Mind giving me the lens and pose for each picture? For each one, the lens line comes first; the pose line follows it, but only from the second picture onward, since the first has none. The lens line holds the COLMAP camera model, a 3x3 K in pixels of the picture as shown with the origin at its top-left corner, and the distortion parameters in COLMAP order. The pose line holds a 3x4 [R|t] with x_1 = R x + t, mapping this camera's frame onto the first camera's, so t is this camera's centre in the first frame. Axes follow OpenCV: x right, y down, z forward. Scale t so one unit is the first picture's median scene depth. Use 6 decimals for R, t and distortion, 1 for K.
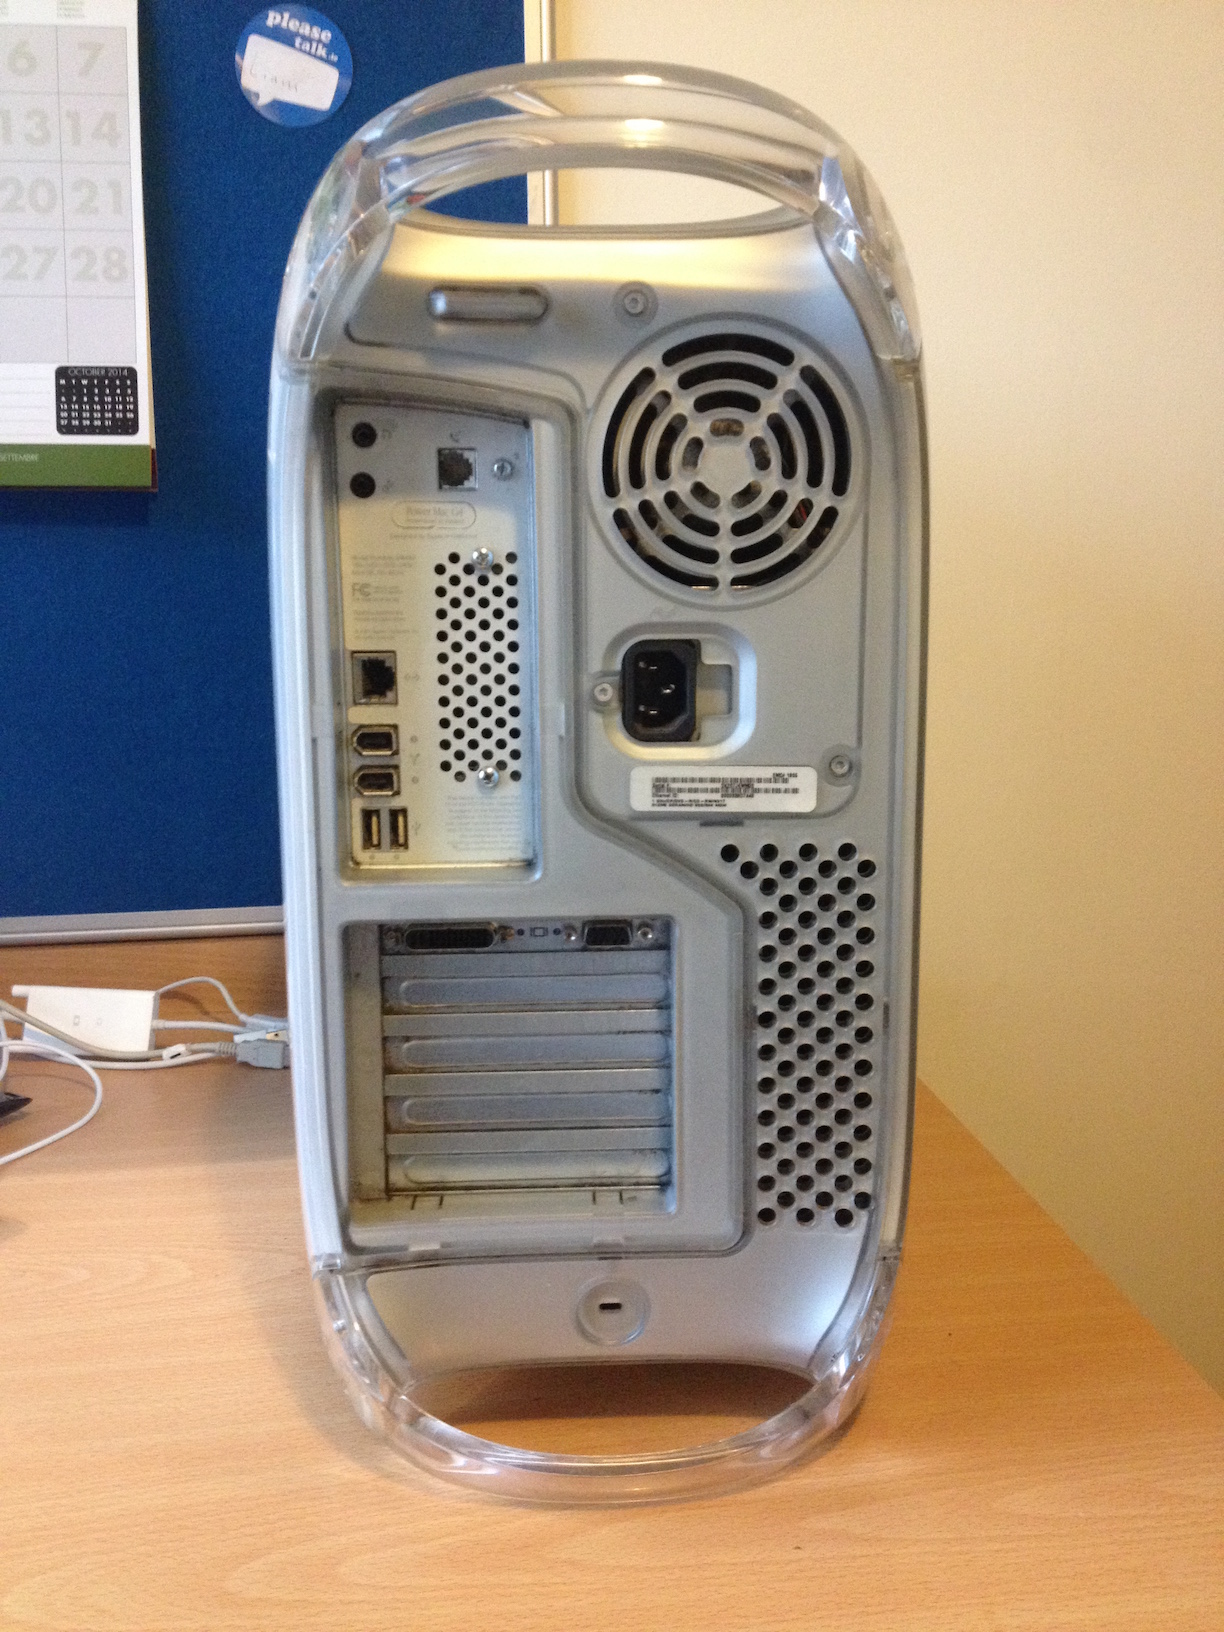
lens RADIAL K [[1630.6, 0, 612.0], [0, 1630.6, 816.0], [0, 0, 1]] dist [0.012301, -0.178969]
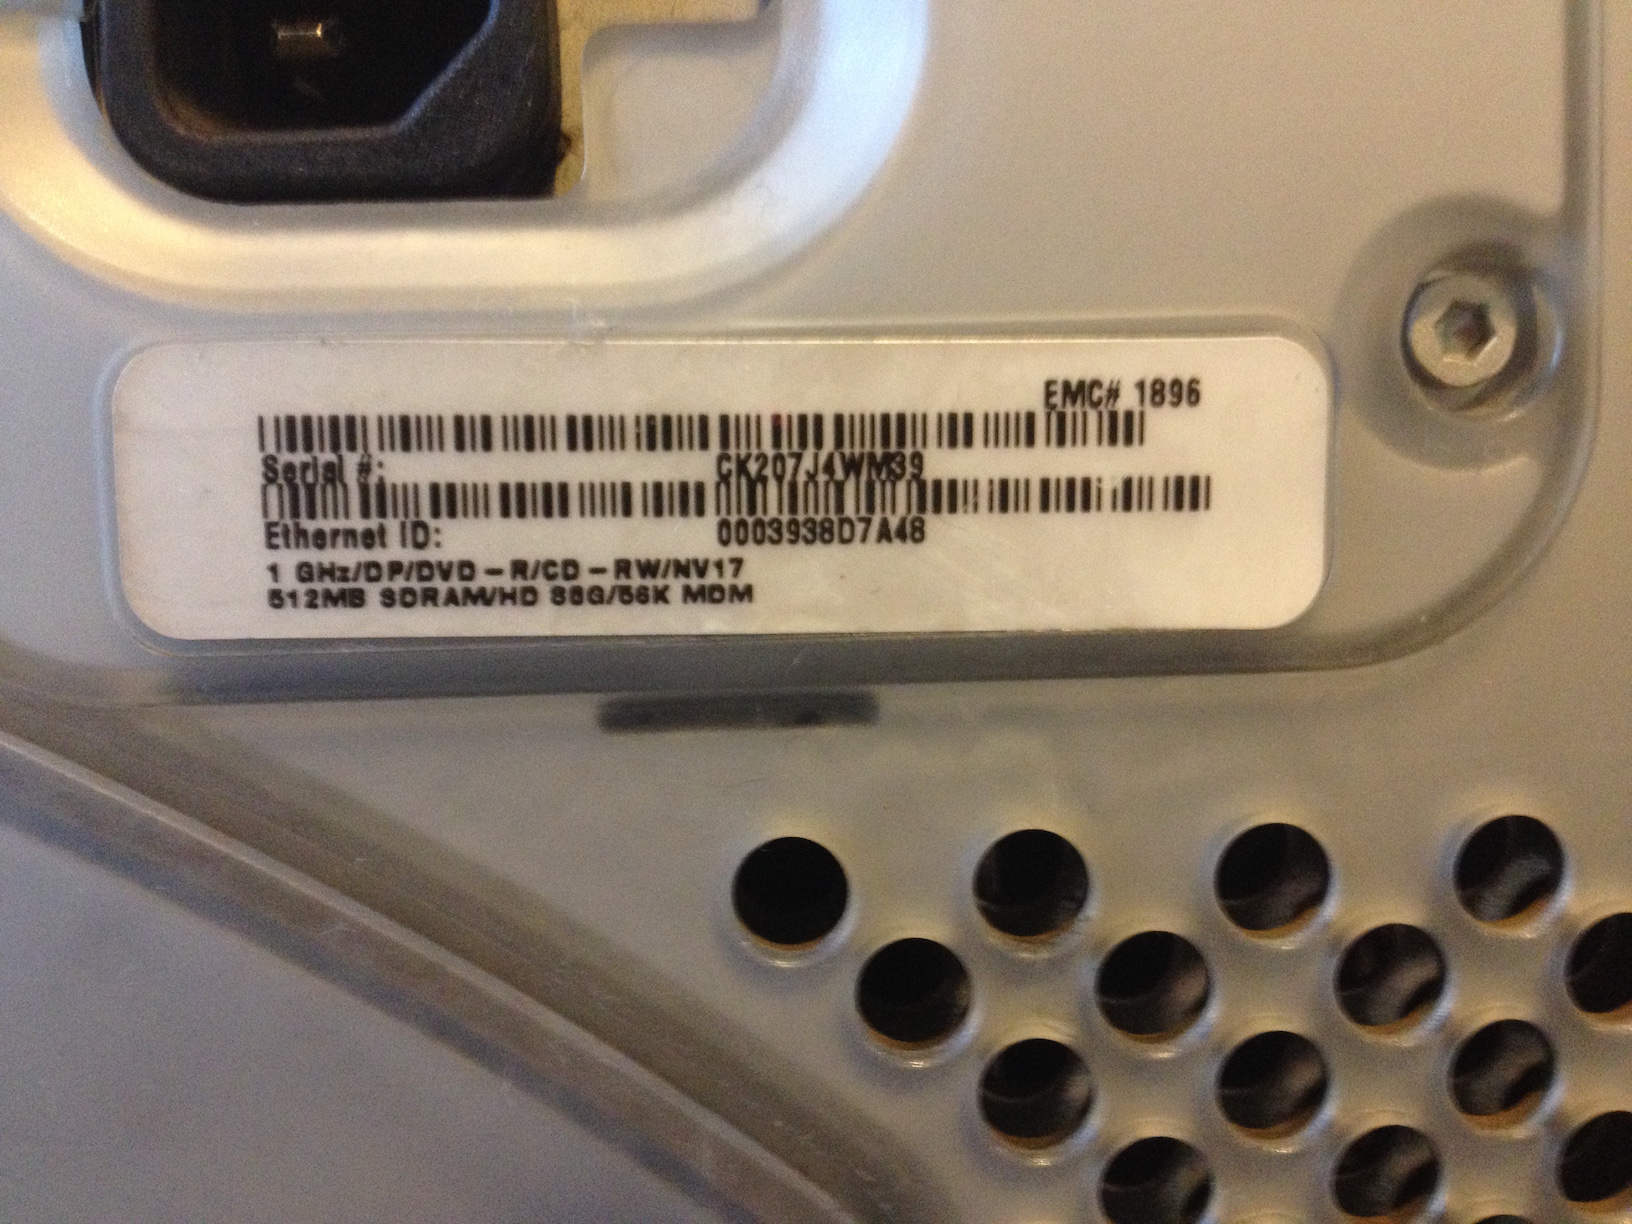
lens RADIAL K [[1630.6, 0, 816.0], [0, 1630.6, 612.0], [0, 0, 1]] dist [0.012301, -0.178969]
pose [[0.999777, -0.019155, -0.008898, 0.077583], [0.018523, 0.997629, -0.066287, 0.005763], [0.010147, 0.066108, 0.997761, 0.843330]]
